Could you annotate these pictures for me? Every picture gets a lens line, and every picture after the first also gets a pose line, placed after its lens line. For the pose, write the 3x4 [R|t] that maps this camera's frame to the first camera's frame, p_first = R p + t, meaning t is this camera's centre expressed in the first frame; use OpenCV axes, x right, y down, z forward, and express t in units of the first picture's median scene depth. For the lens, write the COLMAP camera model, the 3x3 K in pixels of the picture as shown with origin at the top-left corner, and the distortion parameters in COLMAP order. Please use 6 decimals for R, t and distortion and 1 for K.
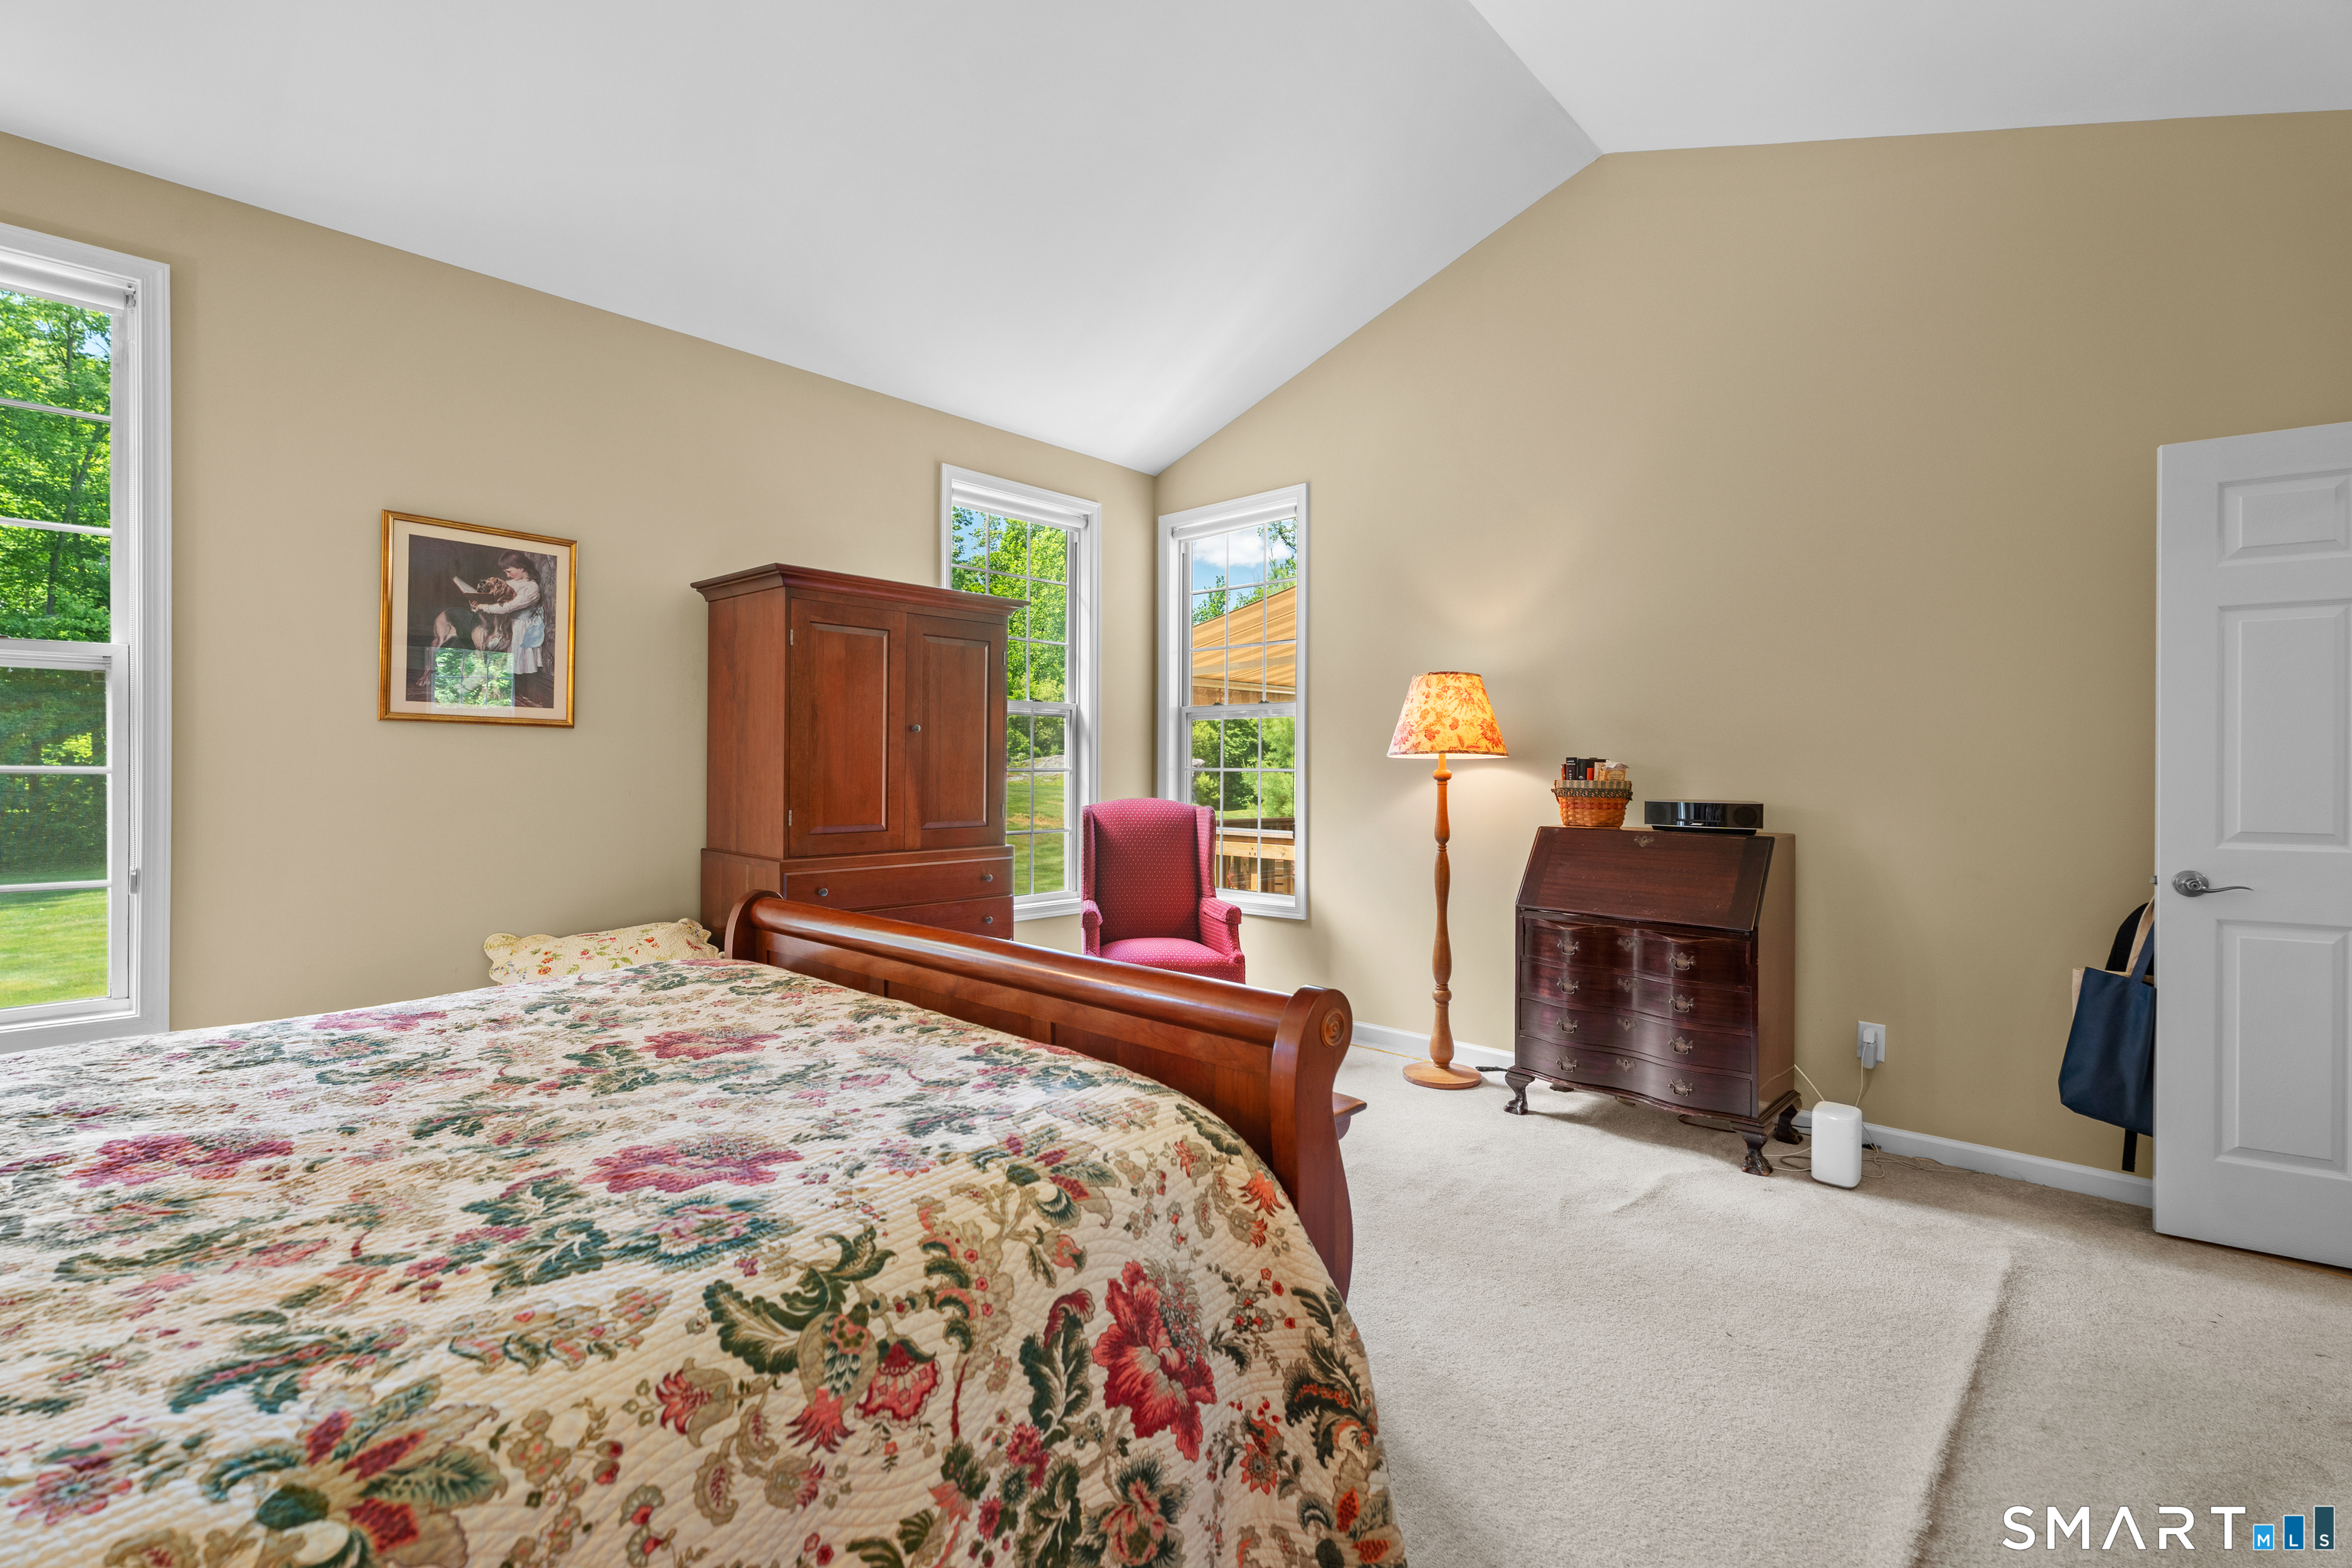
lens RADIAL K [[1062.1, 0, 1178.1], [0, 1062.1, 764.0], [0, 0, 1]] dist [0.002245, 0.000151]
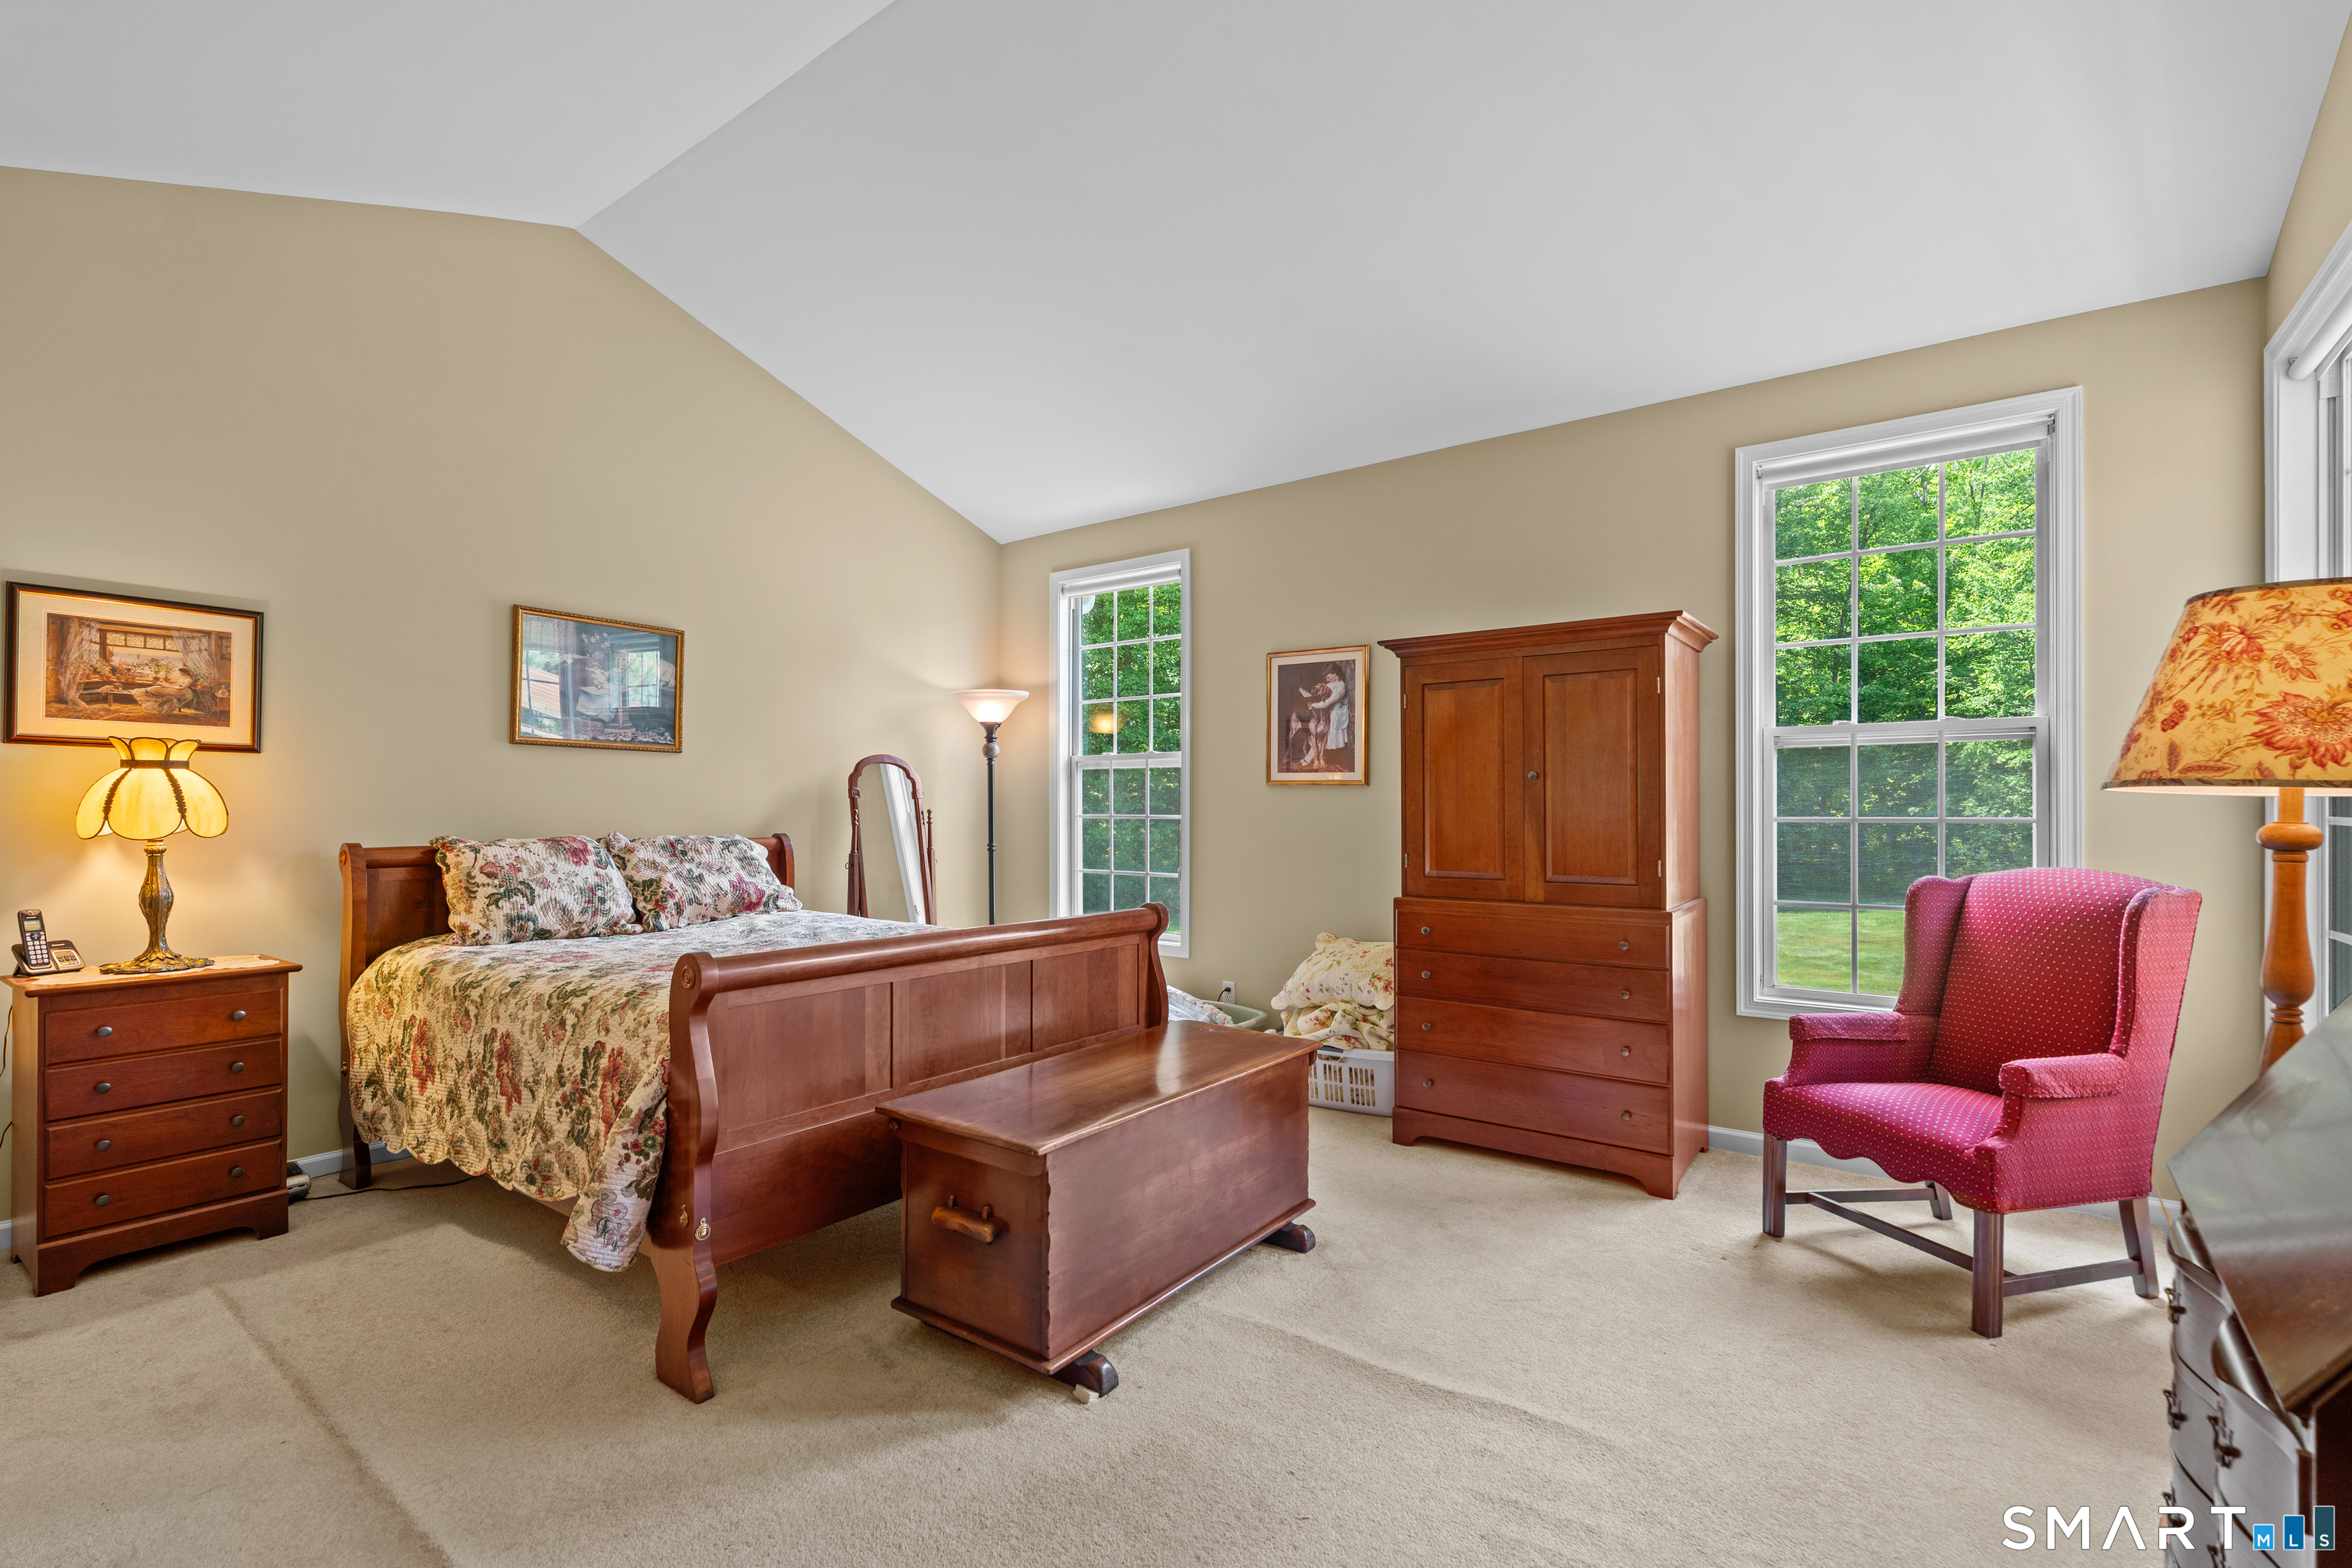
lens RADIAL K [[1062.1, 0, 1172.5], [0, 1062.1, 821.6], [0, 0, 1]] dist [0.002245, 0.000151]
pose [[0.098852, 0.006344, -0.995082, 0.755526], [0.000335, 0.999979, 0.006409, 0.001680], [0.995102, -0.000967, 0.098848, 0.654241]]
